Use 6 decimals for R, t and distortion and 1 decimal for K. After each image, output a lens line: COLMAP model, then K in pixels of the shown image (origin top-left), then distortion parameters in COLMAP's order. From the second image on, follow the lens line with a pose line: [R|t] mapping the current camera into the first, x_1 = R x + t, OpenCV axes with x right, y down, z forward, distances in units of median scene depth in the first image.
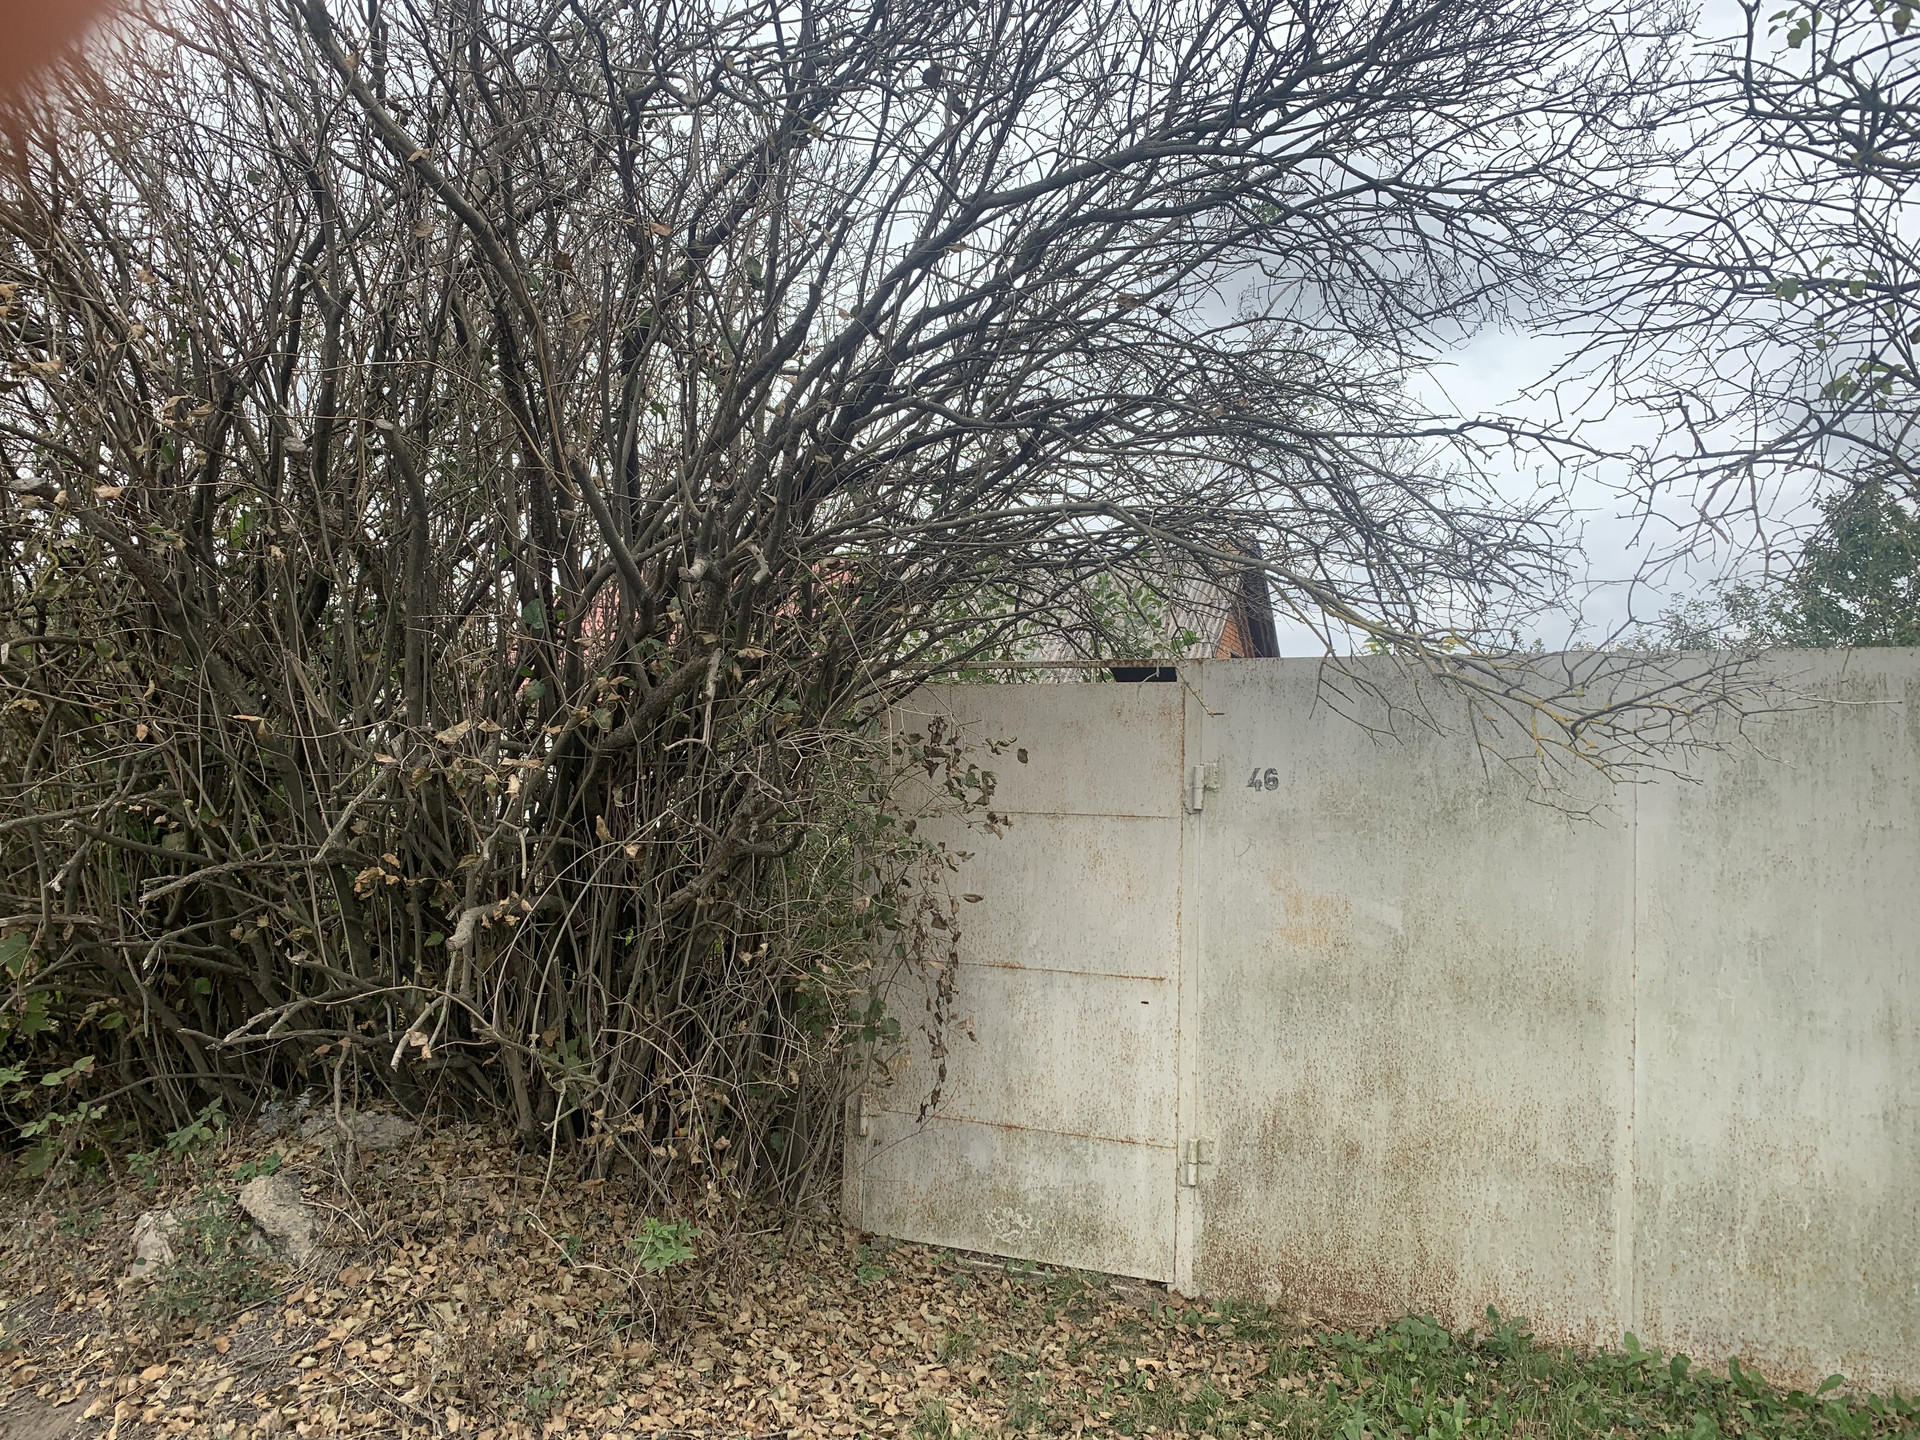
lens RADIAL K [[1529.6, 0, 959.3], [0, 1529.6, 720.1], [0, 0, 1]] dist [0.026641, -0.054686]
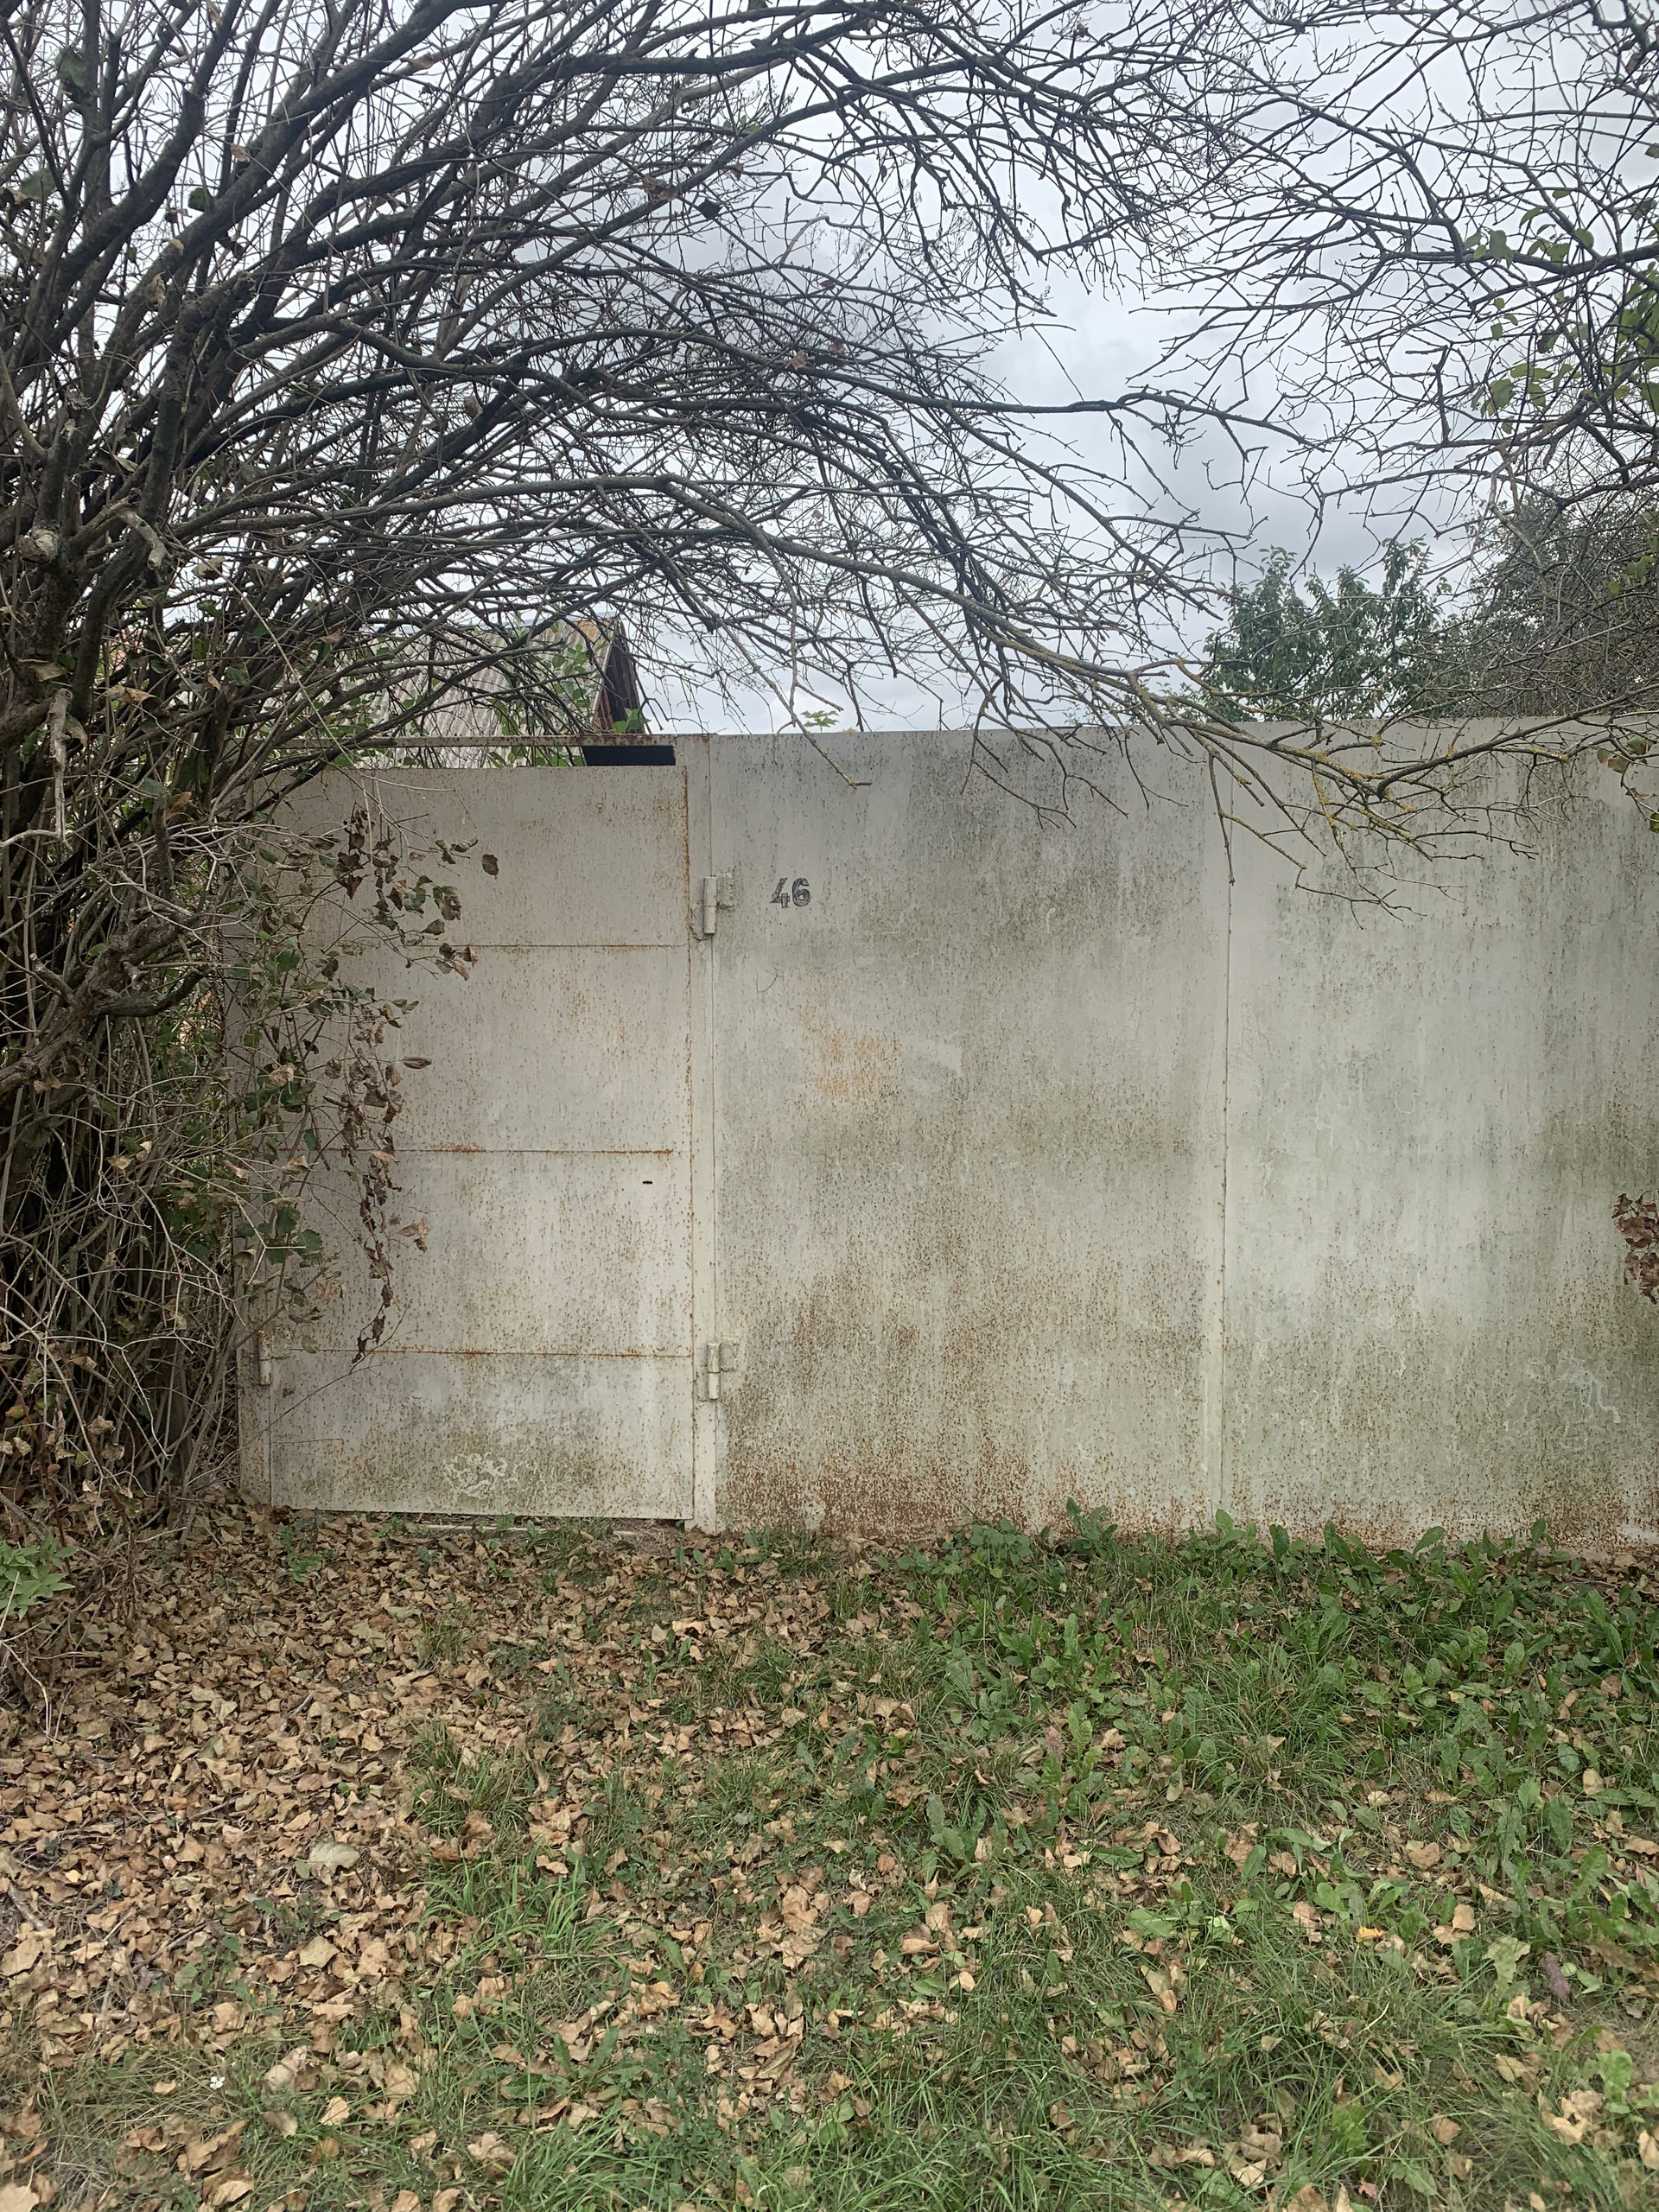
lens RADIAL K [[1748.2, 0, 828.9], [0, 1748.2, 1097.8], [0, 0, 1]] dist [-0.000661, 0.003903]
pose [[0.947290, -0.060287, 0.314655, -0.077113], [0.015239, 0.989503, 0.143707, 0.016741], [-0.320016, -0.131337, 0.938265, 0.157011]]
